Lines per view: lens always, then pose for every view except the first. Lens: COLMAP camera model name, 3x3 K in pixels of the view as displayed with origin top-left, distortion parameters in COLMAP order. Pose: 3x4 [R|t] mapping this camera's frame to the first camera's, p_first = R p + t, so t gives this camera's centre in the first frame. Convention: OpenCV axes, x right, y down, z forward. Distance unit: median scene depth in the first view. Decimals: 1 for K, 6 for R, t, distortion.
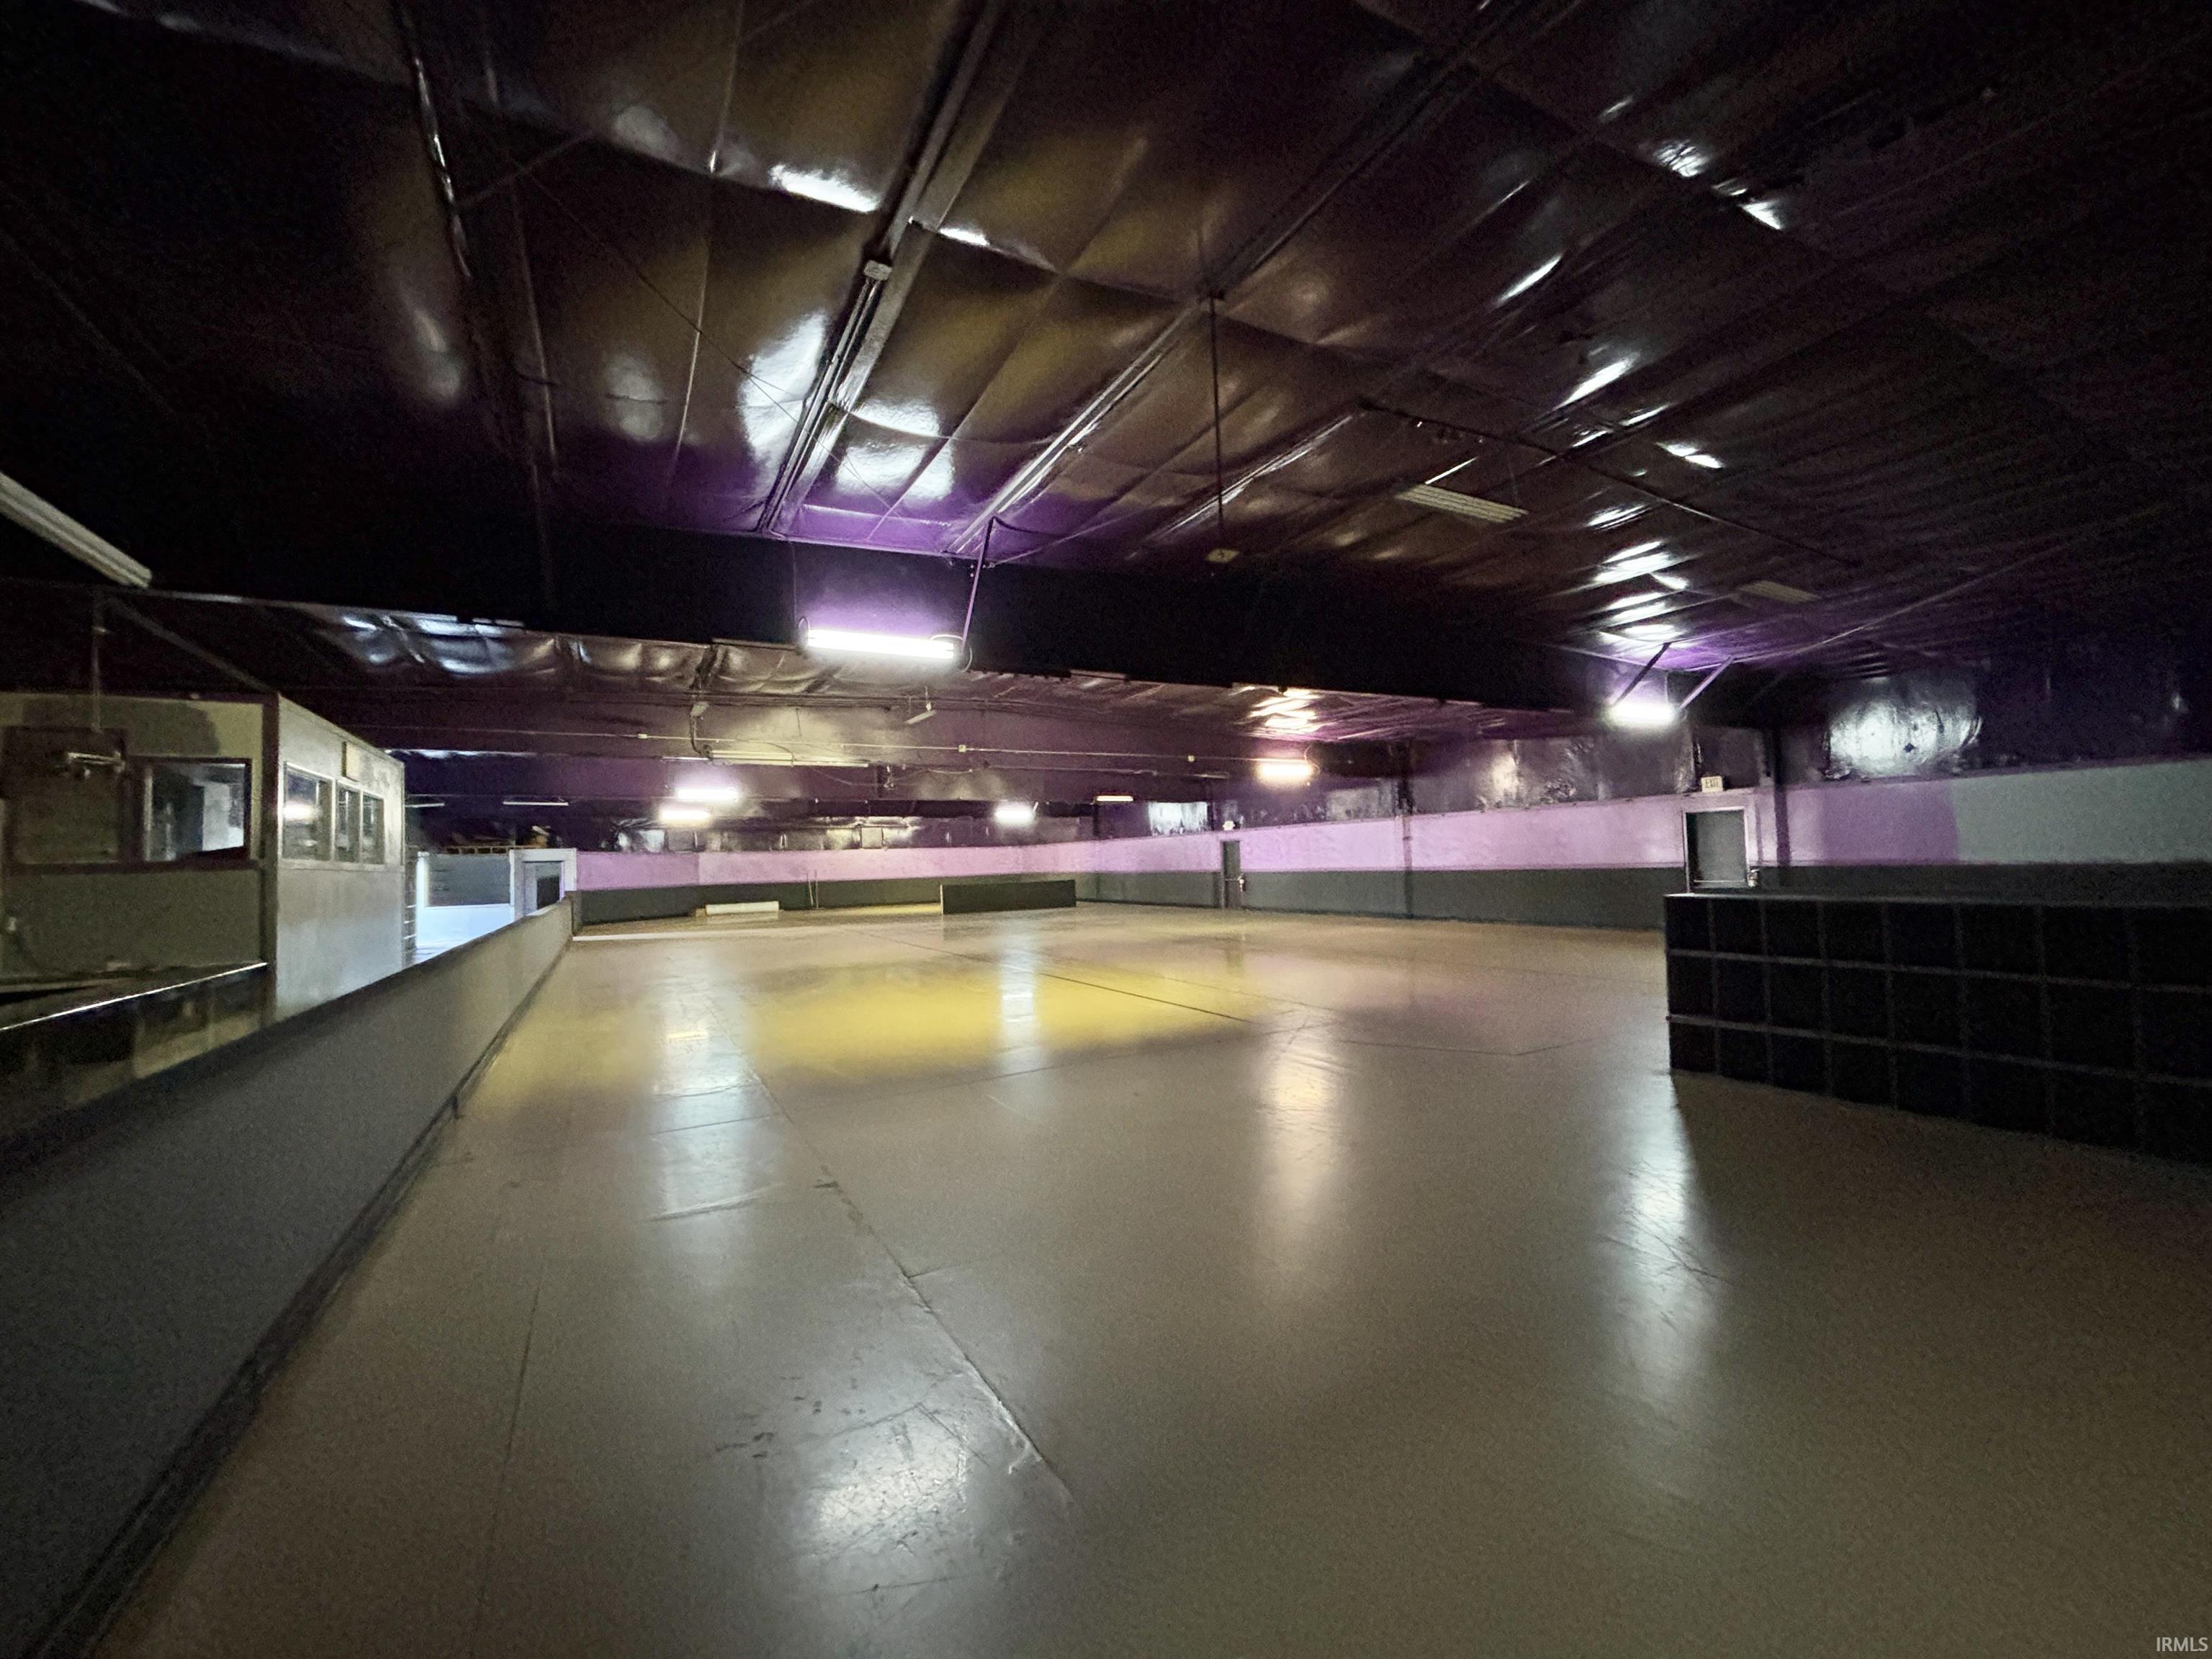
lens RADIAL K [[906.6, 0, 1106.0], [0, 906.6, 829.5], [0, 0, 1]] dist [-0.001841, -0.000462]
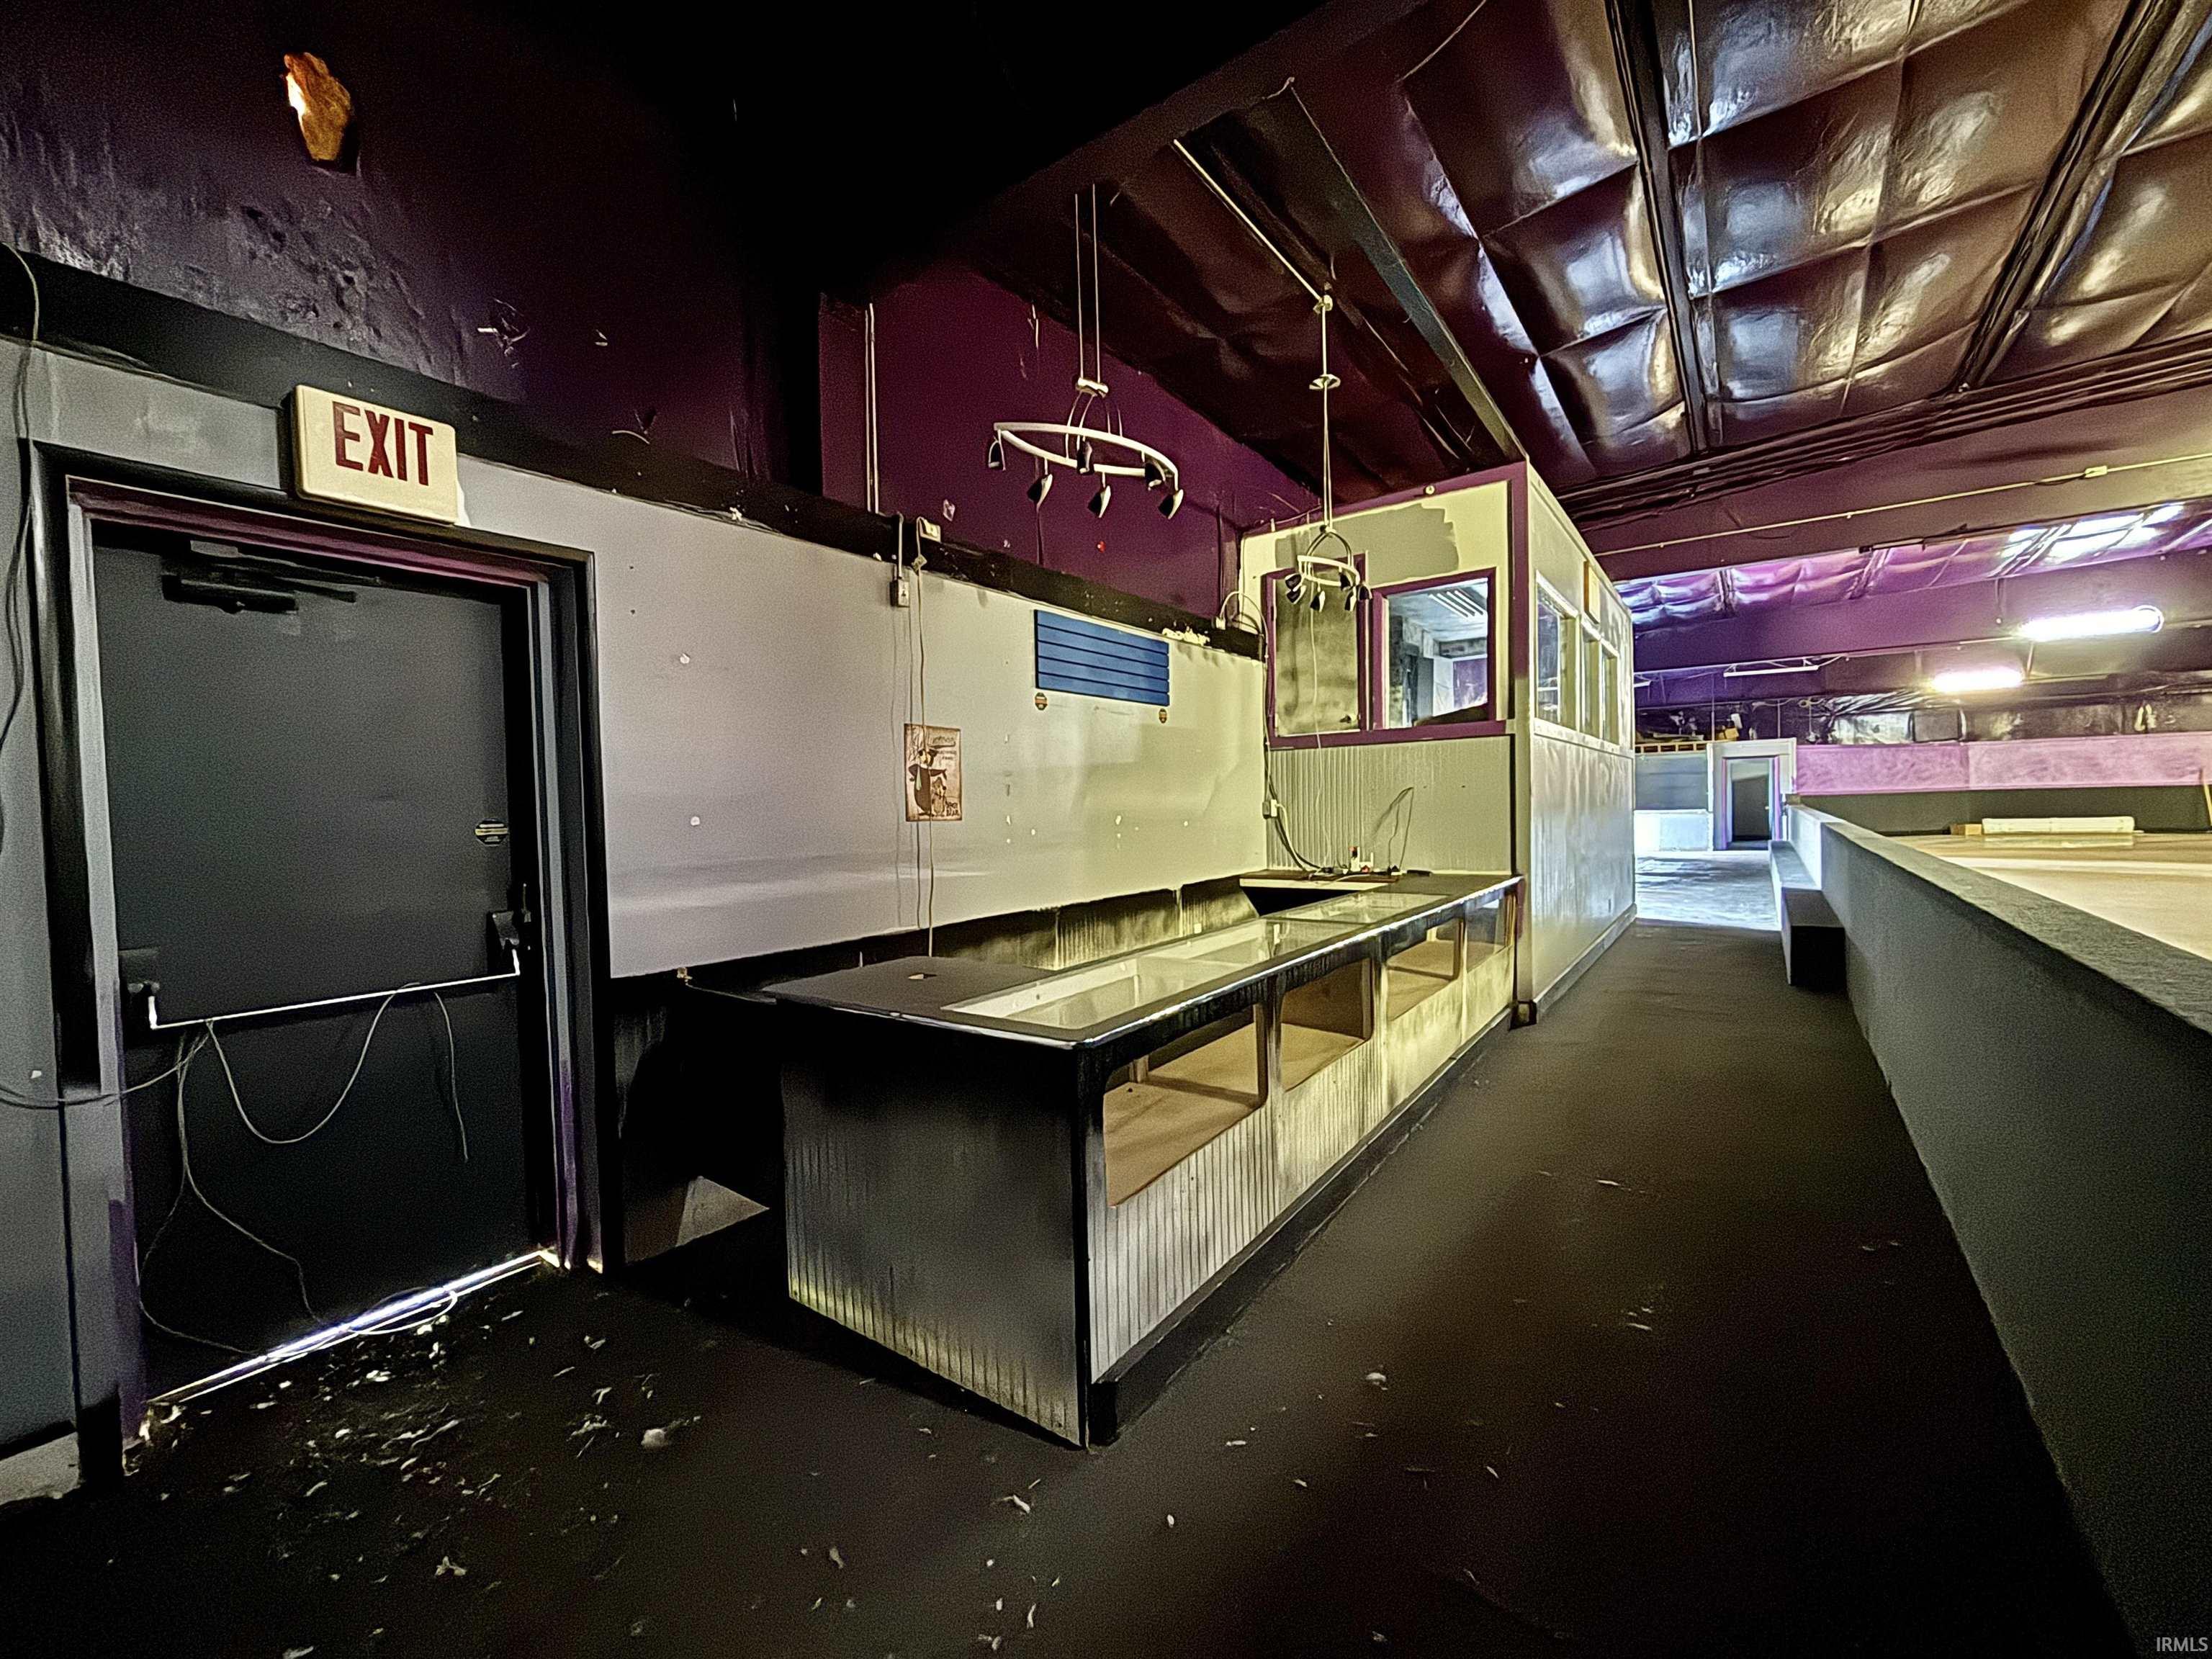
lens RADIAL K [[906.6, 0, 1106.0], [0, 906.6, 829.5], [0, 0, 1]] dist [-0.001841, -0.000462]
pose [[0.438227, 0.042271, -0.897870, -0.294584], [0.046357, 0.996501, 0.069541, 0.033897], [0.897668, -0.072097, 0.434734, 0.279140]]
